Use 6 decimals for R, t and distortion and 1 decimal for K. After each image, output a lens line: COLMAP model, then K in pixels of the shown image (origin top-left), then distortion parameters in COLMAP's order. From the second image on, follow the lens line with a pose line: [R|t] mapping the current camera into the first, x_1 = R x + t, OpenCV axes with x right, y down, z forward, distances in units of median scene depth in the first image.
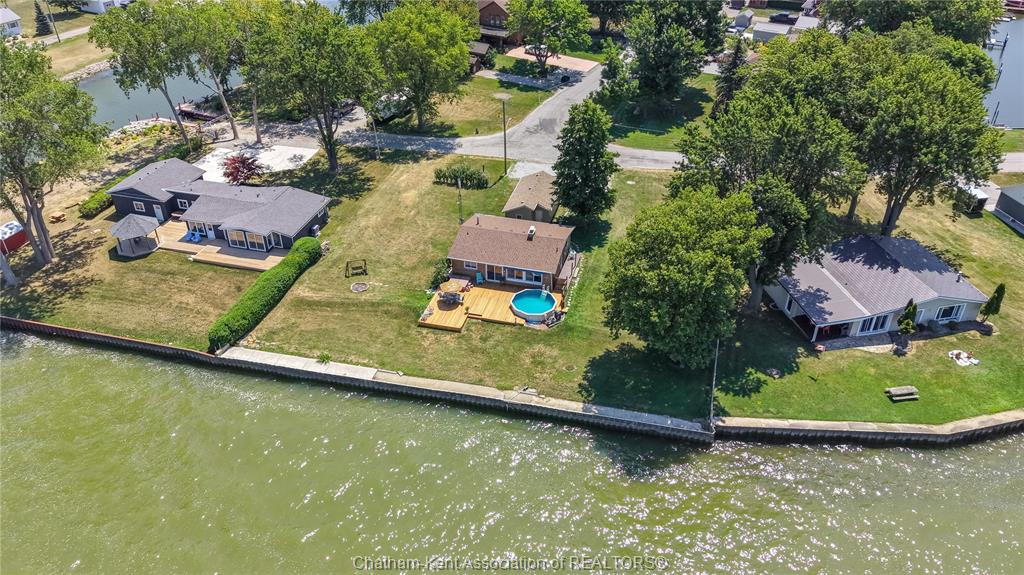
lens RADIAL K [[789.5, 0, 512.0], [0, 789.5, 287.5], [0, 0, 1]] dist [0.029662, -0.006319]
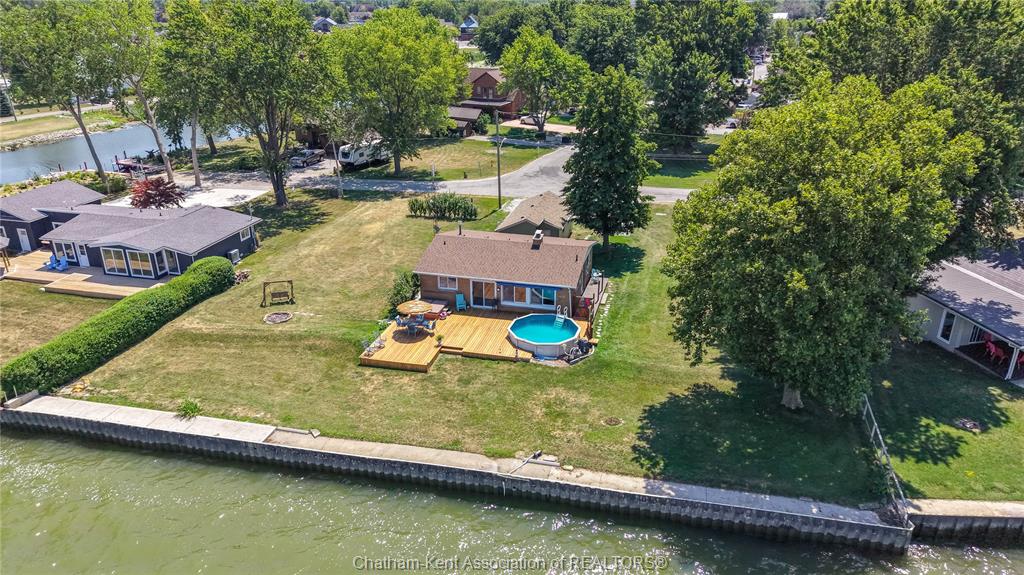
lens RADIAL K [[714.1, 0, 512.0], [0, 714.1, 287.5], [0, 0, 1]] dist [0.029183, -0.055825]
pose [[0.999941, -0.007336, 0.008052, -0.002948], [0.008786, 0.980128, -0.198171, 0.096195], [-0.006439, 0.198230, 0.980134, 0.415959]]
